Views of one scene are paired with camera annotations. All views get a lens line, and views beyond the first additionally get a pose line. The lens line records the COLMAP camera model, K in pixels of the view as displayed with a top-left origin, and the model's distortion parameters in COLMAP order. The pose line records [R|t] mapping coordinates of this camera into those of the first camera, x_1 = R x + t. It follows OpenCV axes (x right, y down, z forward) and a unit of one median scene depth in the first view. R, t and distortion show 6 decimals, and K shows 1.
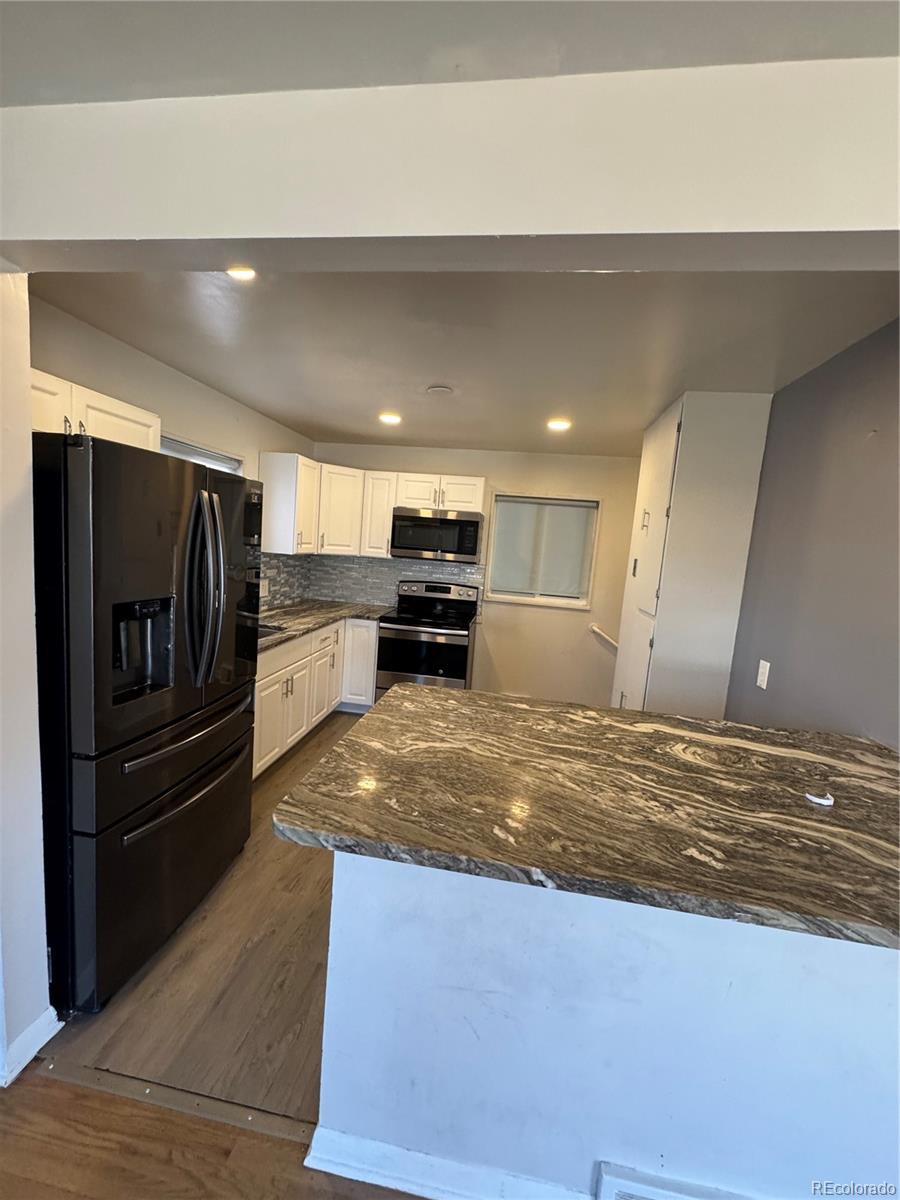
lens RADIAL K [[477.0, 0, 452.1], [0, 477.0, 599.6], [0, 0, 1]] dist [-0.002331, -0.000116]
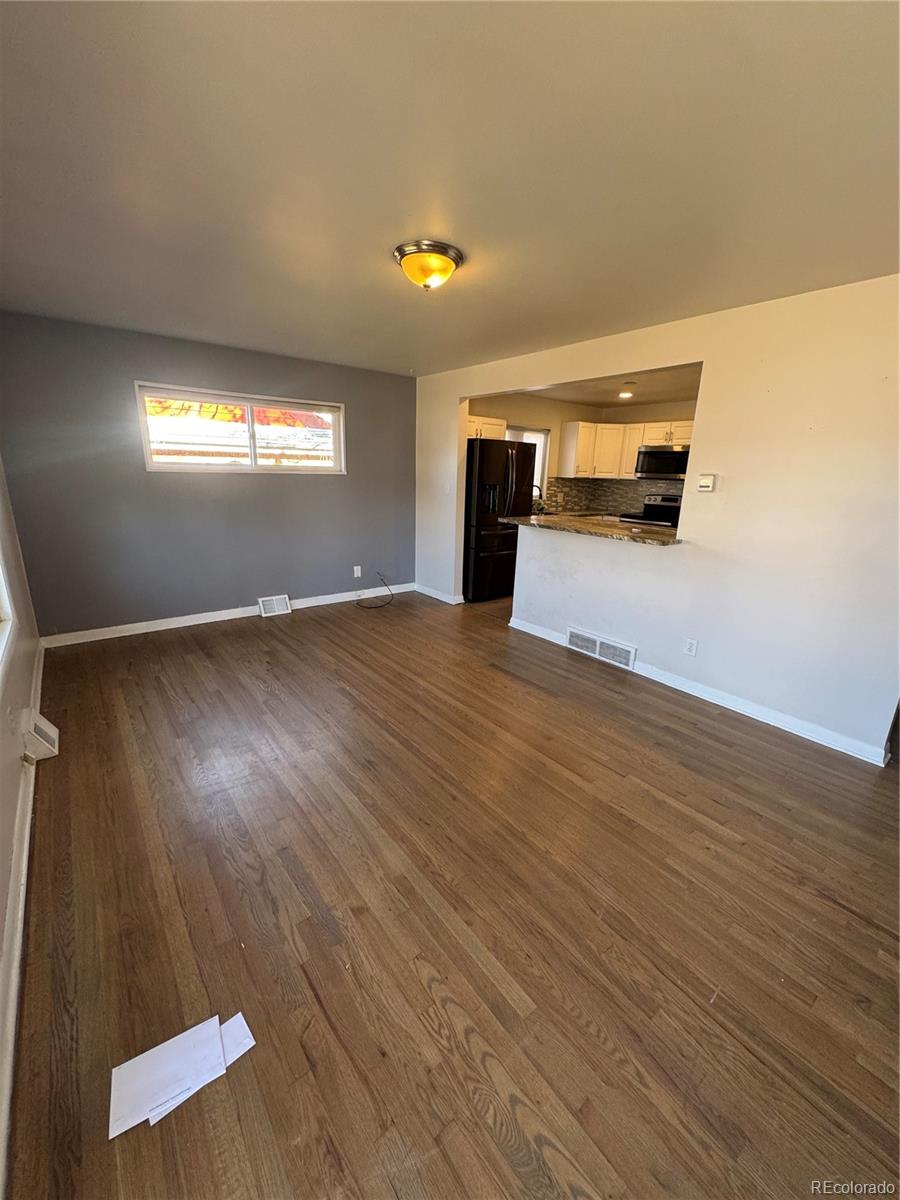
lens RADIAL K [[477.0, 0, 451.8], [0, 477.0, 600.2], [0, 0, 1]] dist [-0.002331, -0.000116]
pose [[0.727495, 0.131898, -0.673315, 0.566246], [-0.052679, 0.989189, 0.136858, 0.131212], [0.684087, -0.064094, 0.726579, -0.623948]]
